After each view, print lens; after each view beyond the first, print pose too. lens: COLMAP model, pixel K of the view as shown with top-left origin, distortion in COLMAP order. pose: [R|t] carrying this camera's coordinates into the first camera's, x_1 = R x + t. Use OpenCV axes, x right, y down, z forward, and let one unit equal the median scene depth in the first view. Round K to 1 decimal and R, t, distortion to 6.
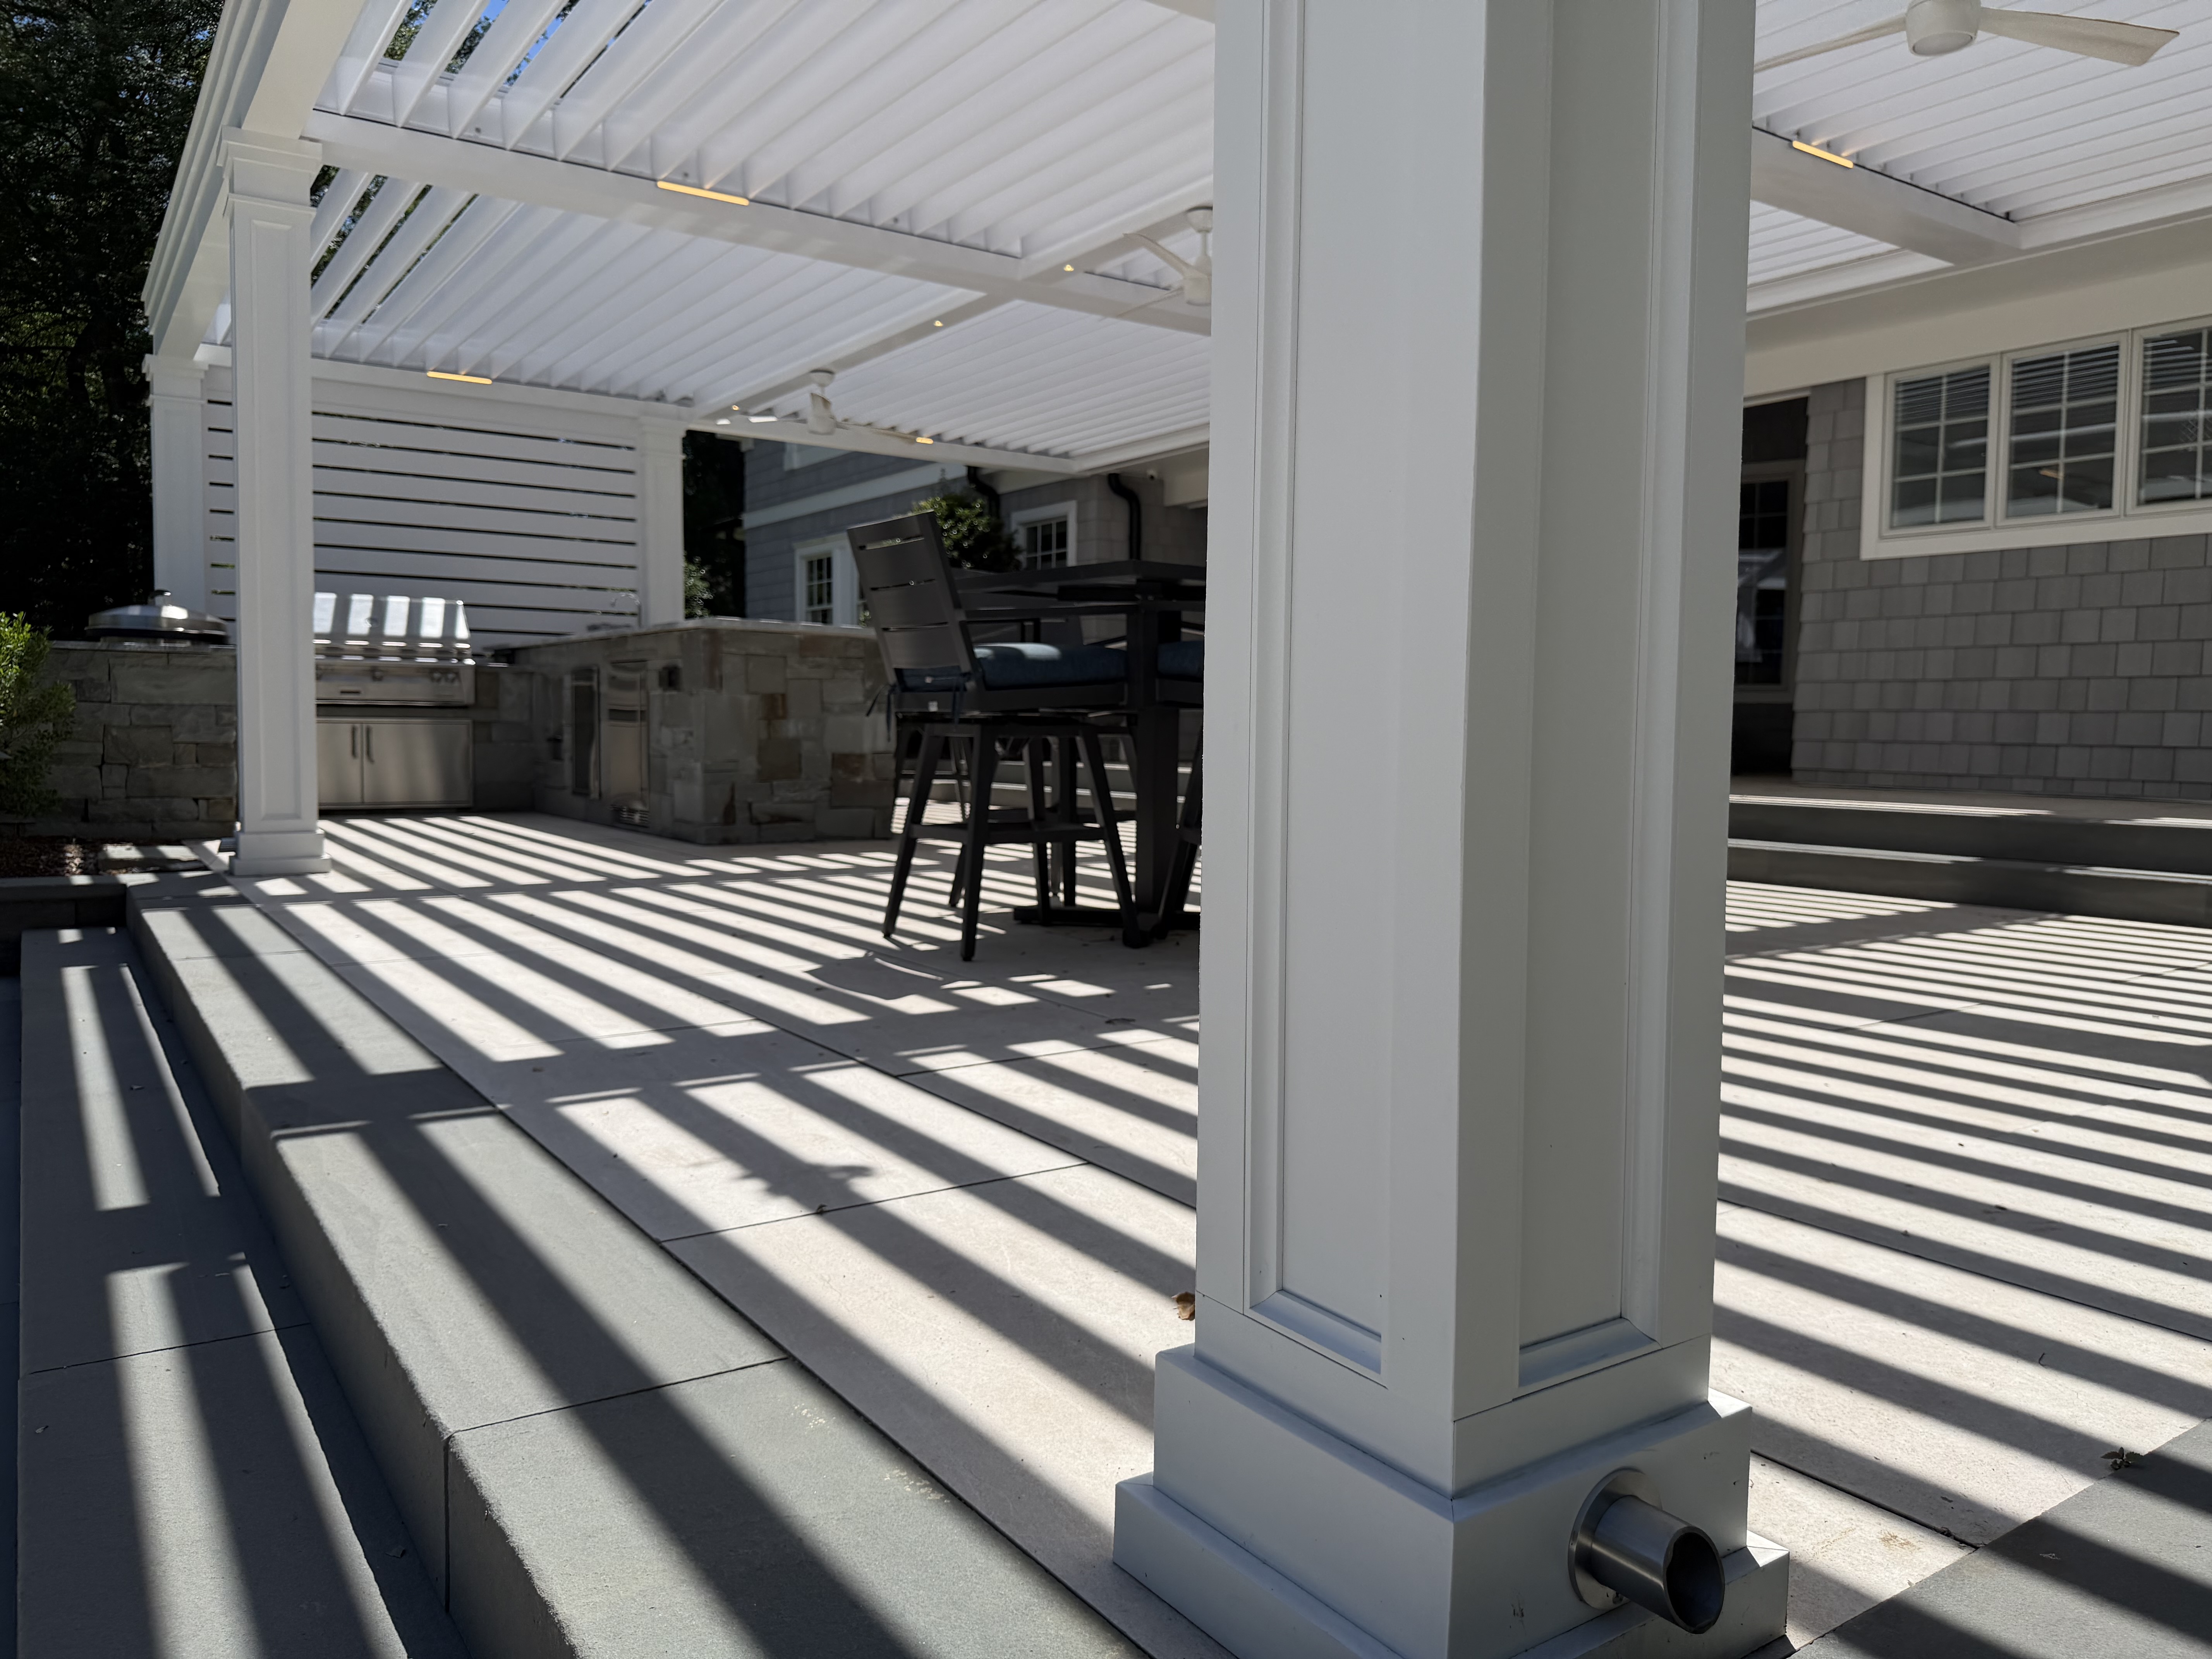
lens RADIAL K [[1560.3, 0, 1108.8], [0, 1560.3, 822.9], [0, 0, 1]] dist [0.062421, -0.083434]
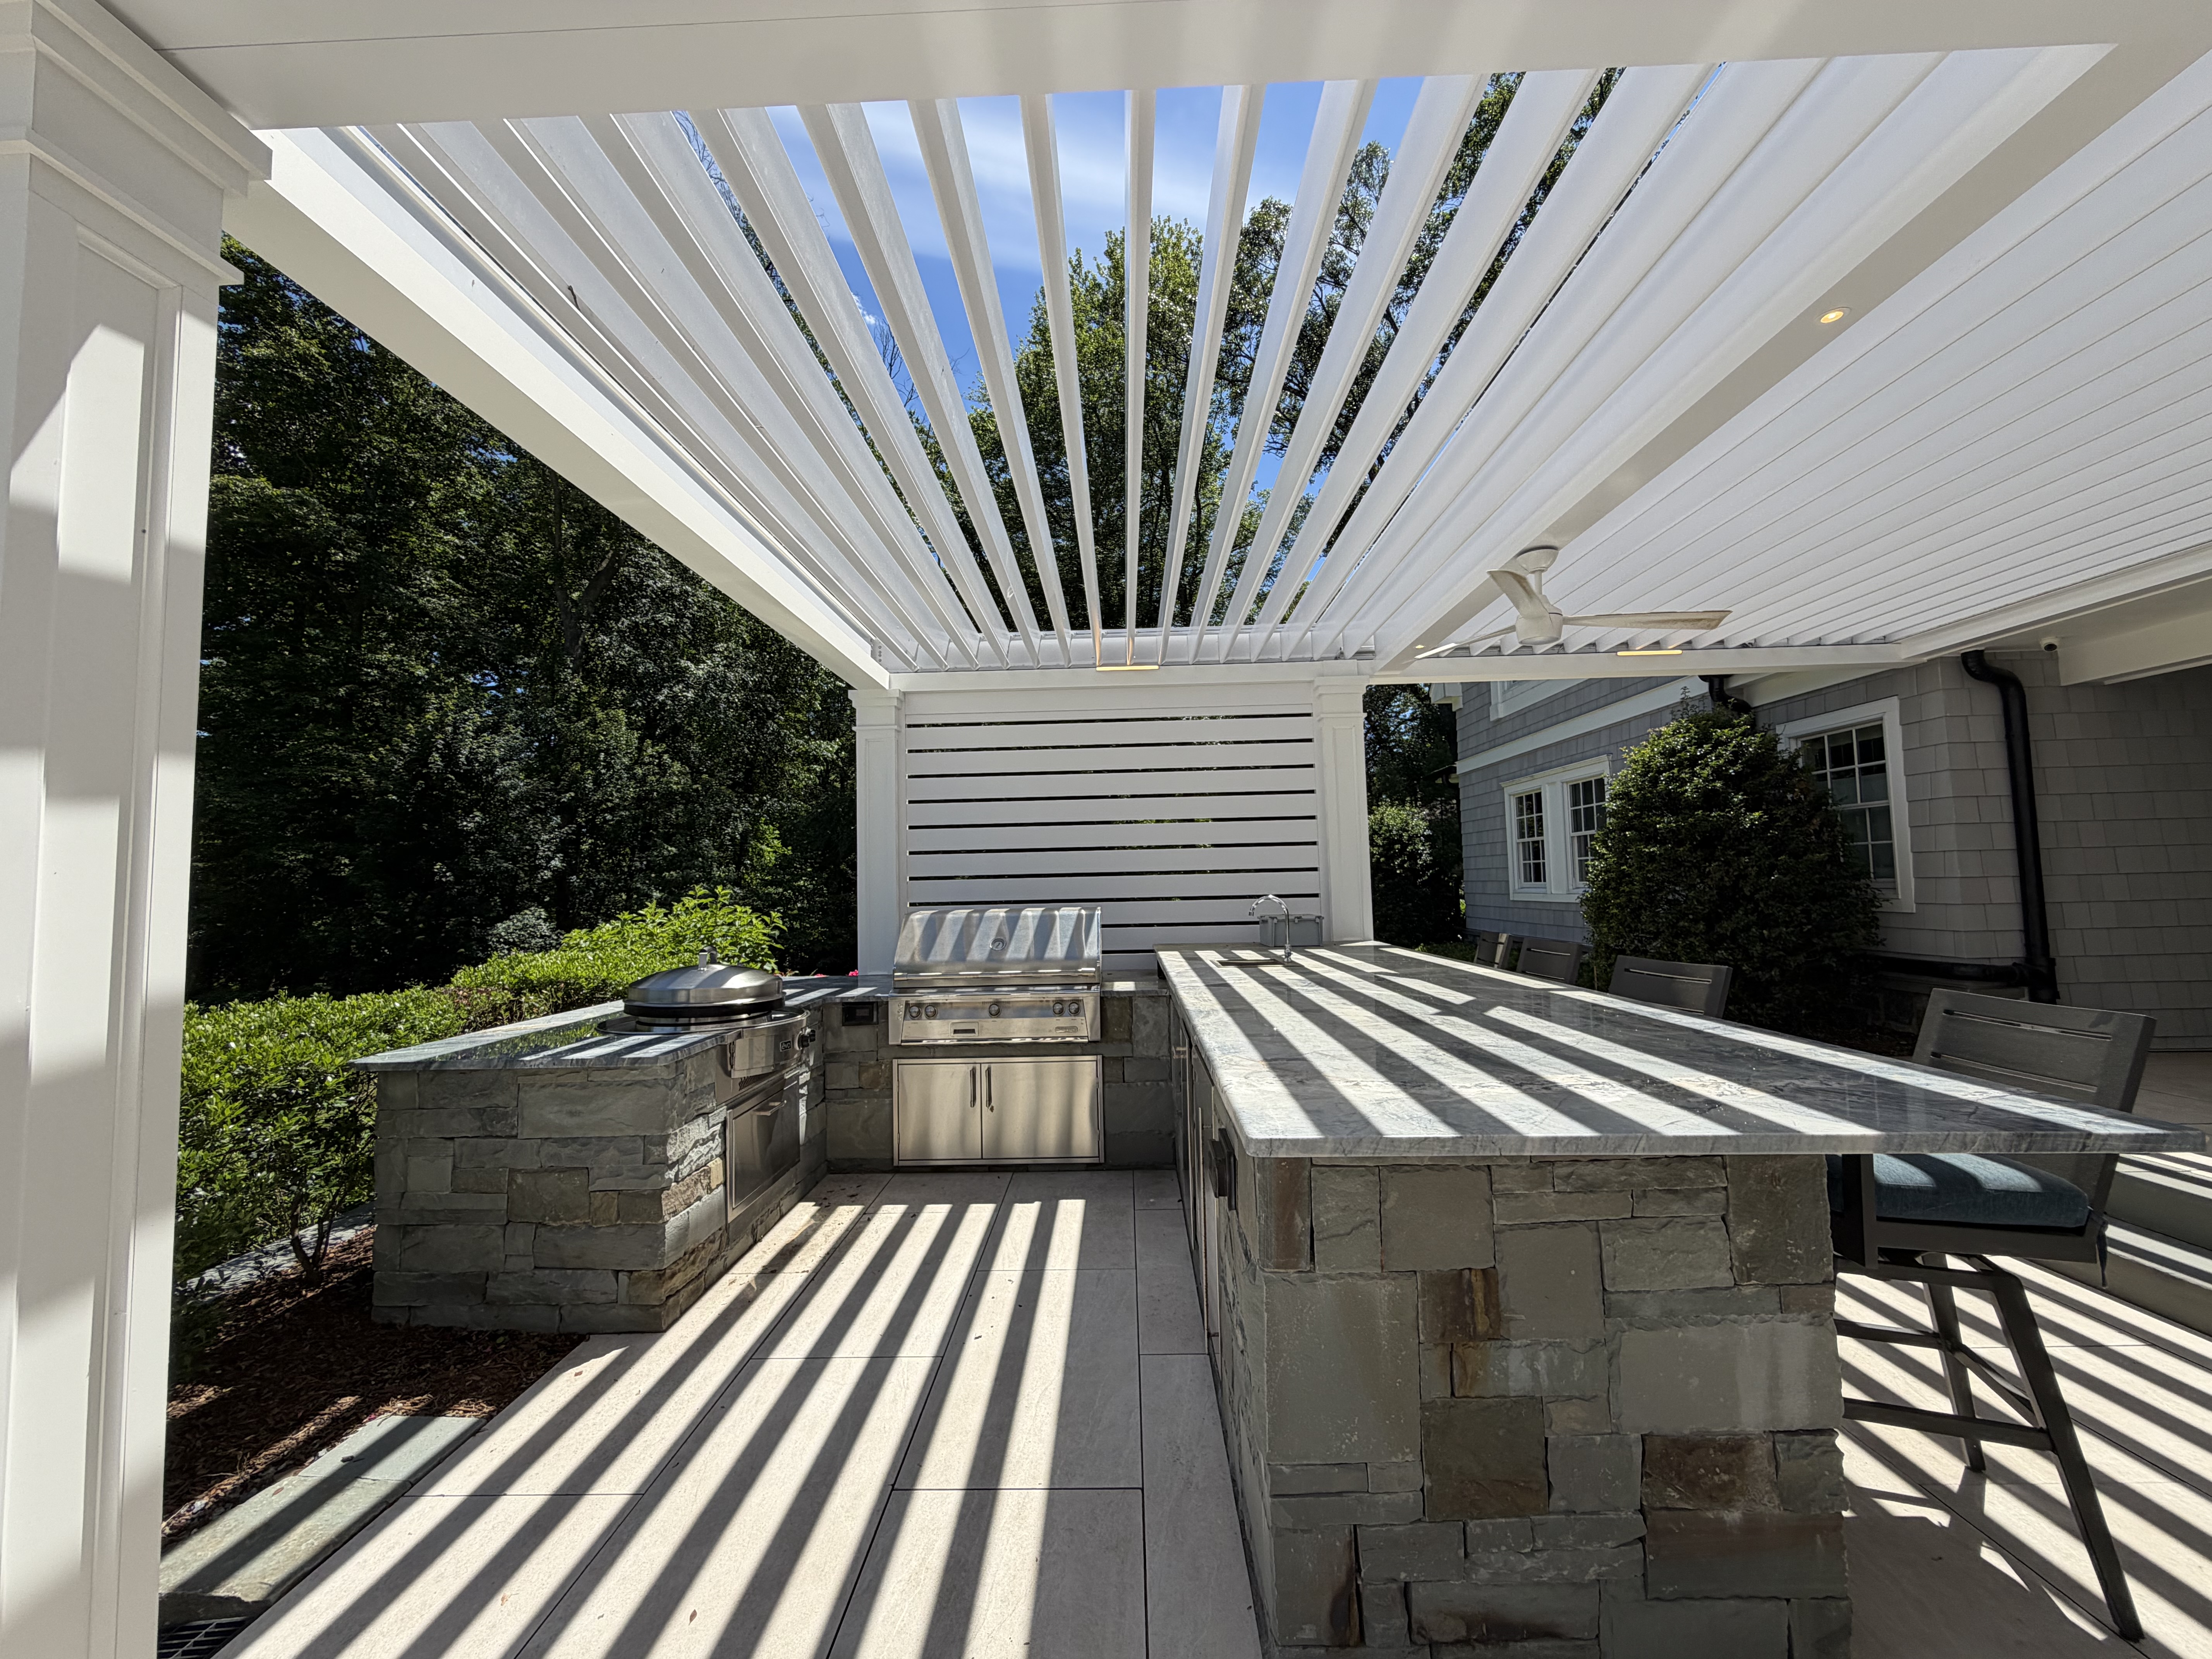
lens RADIAL K [[883.9, 0, 1101.1], [0, 883.9, 828.0], [0, 0, 1]] dist [0.003605, -0.001996]
pose [[0.807918, -0.069901, -0.585134, -0.155651], [-0.002545, 0.992517, -0.122081, -0.163356], [0.589289, 0.100121, 0.801694, 0.784041]]
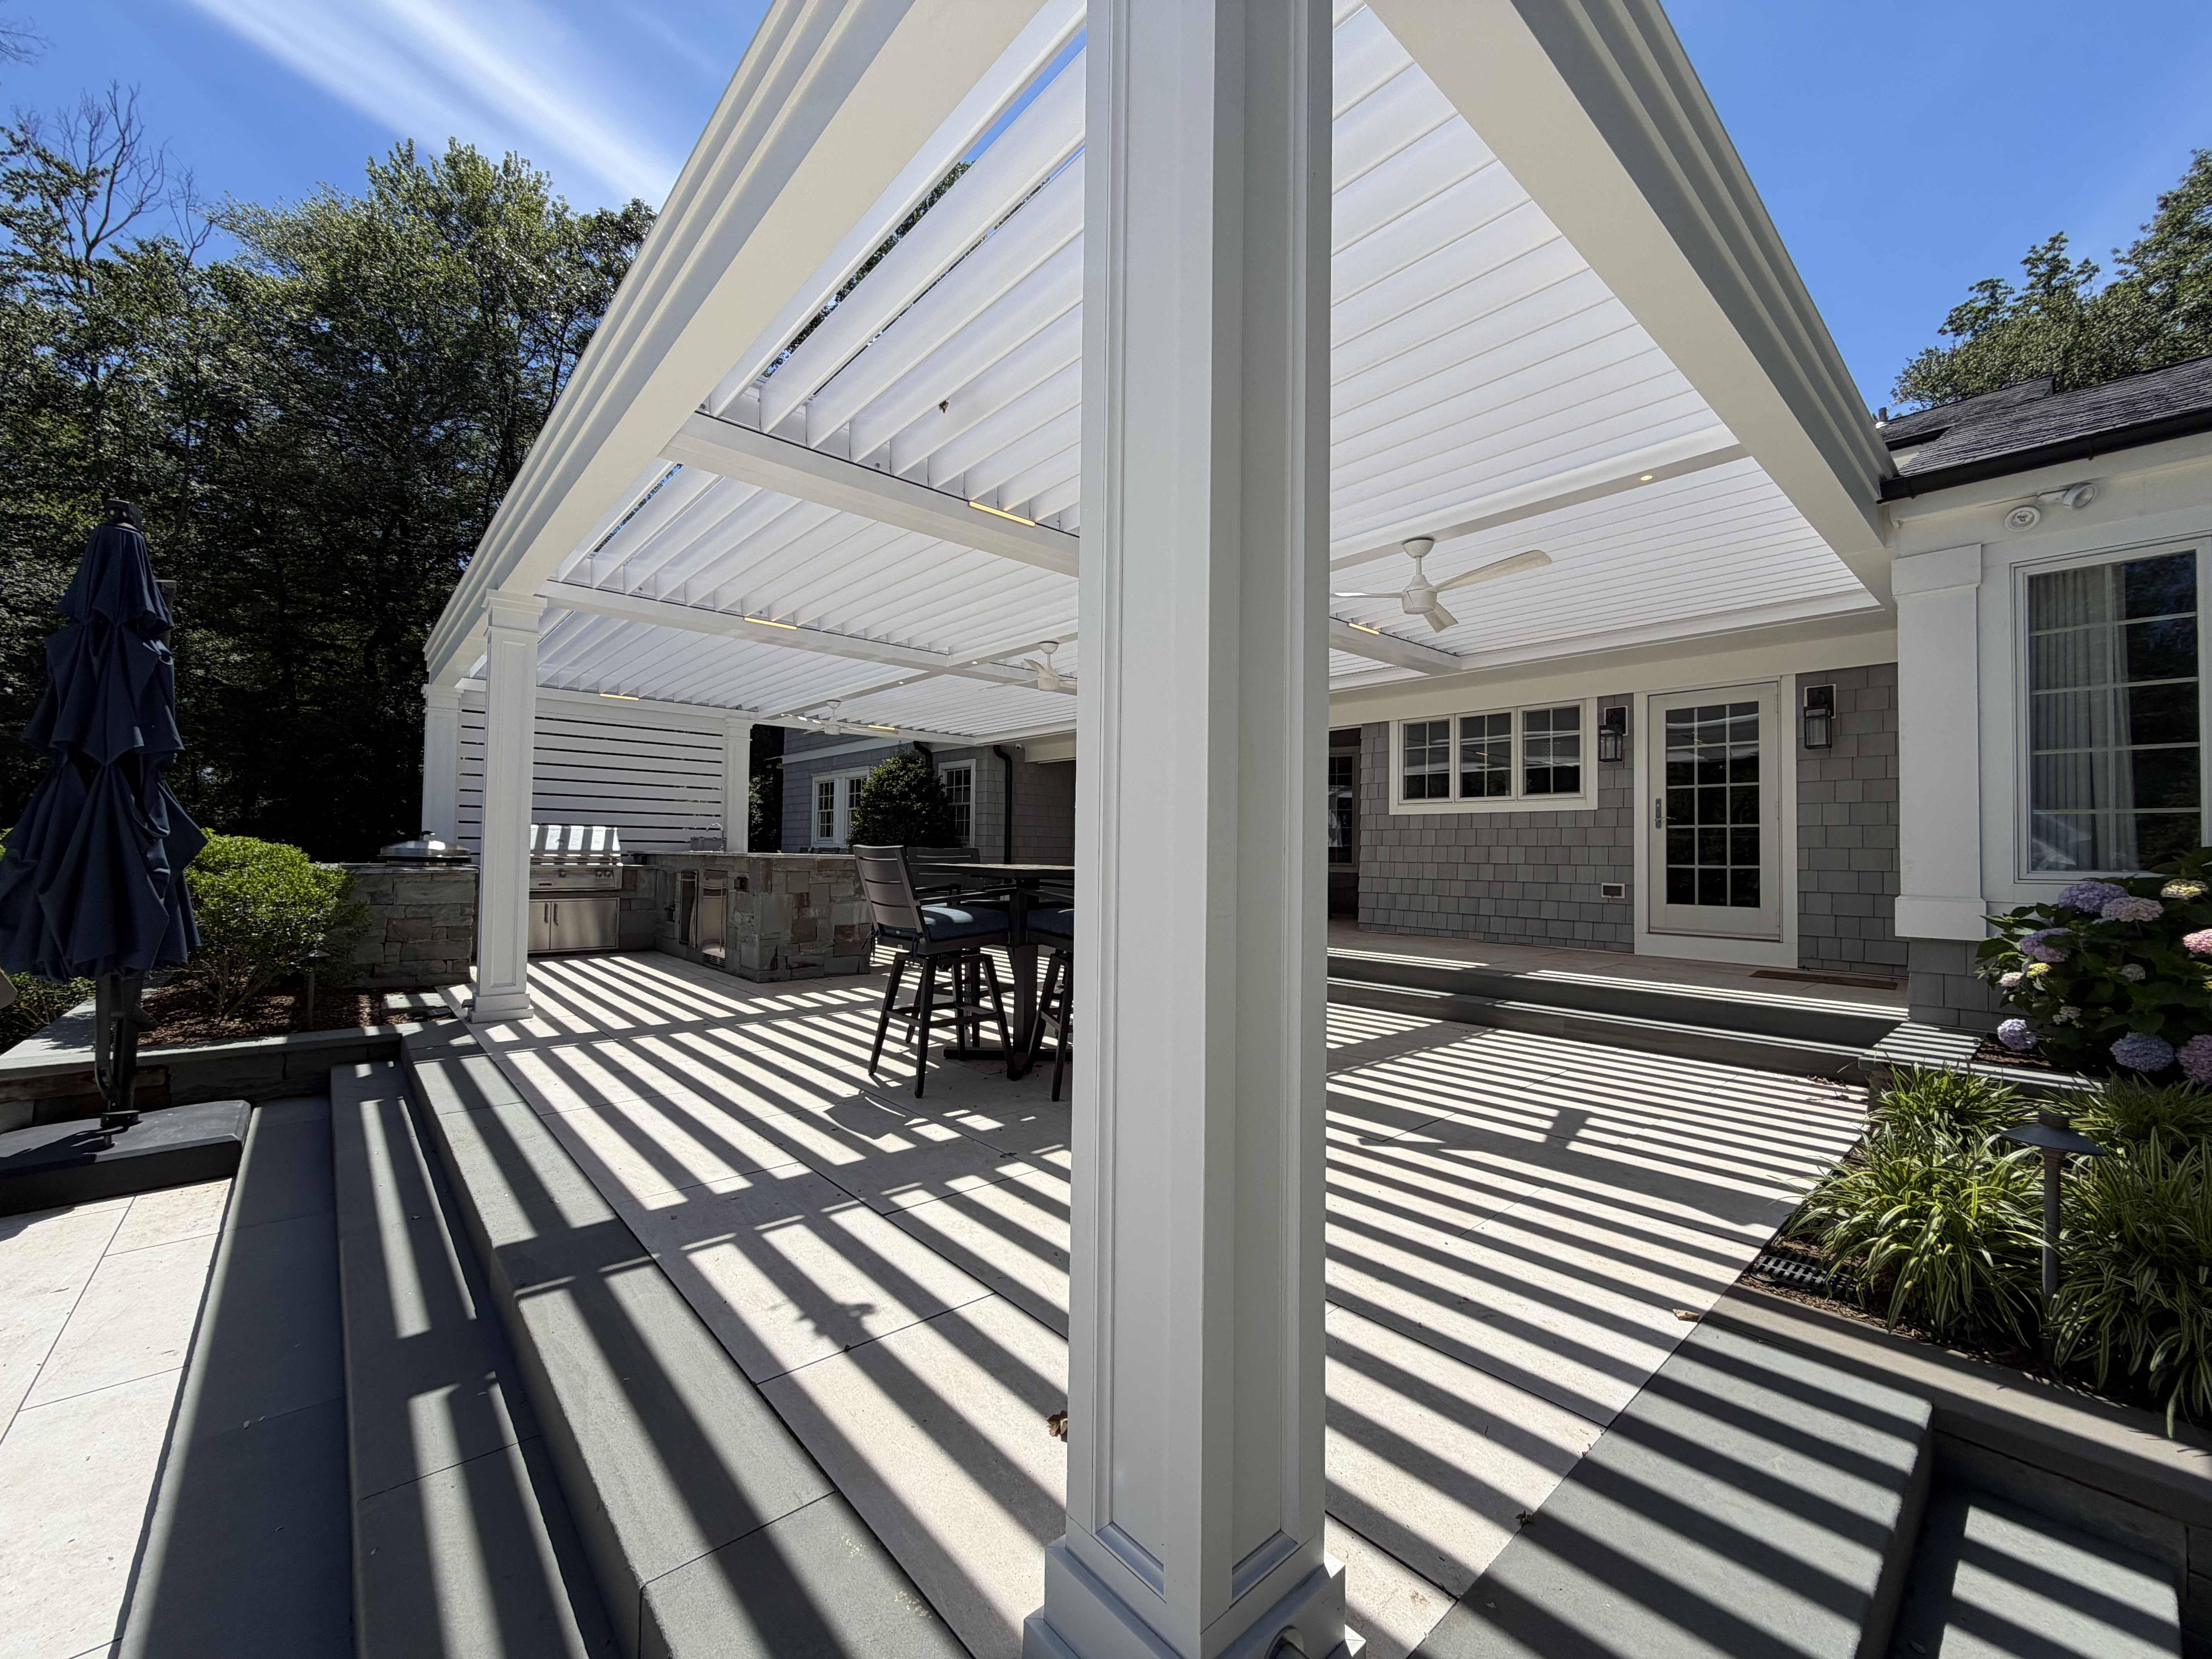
lens RADIAL K [[883.9, 0, 1098.7], [0, 883.9, 828.3], [0, 0, 1]] dist [0.003605, -0.001996]
pose [[0.992646, 0.003550, 0.121003, -0.005834], [0.007284, 0.996007, -0.088979, -0.065395], [-0.120836, 0.089206, 0.988656, -0.021873]]
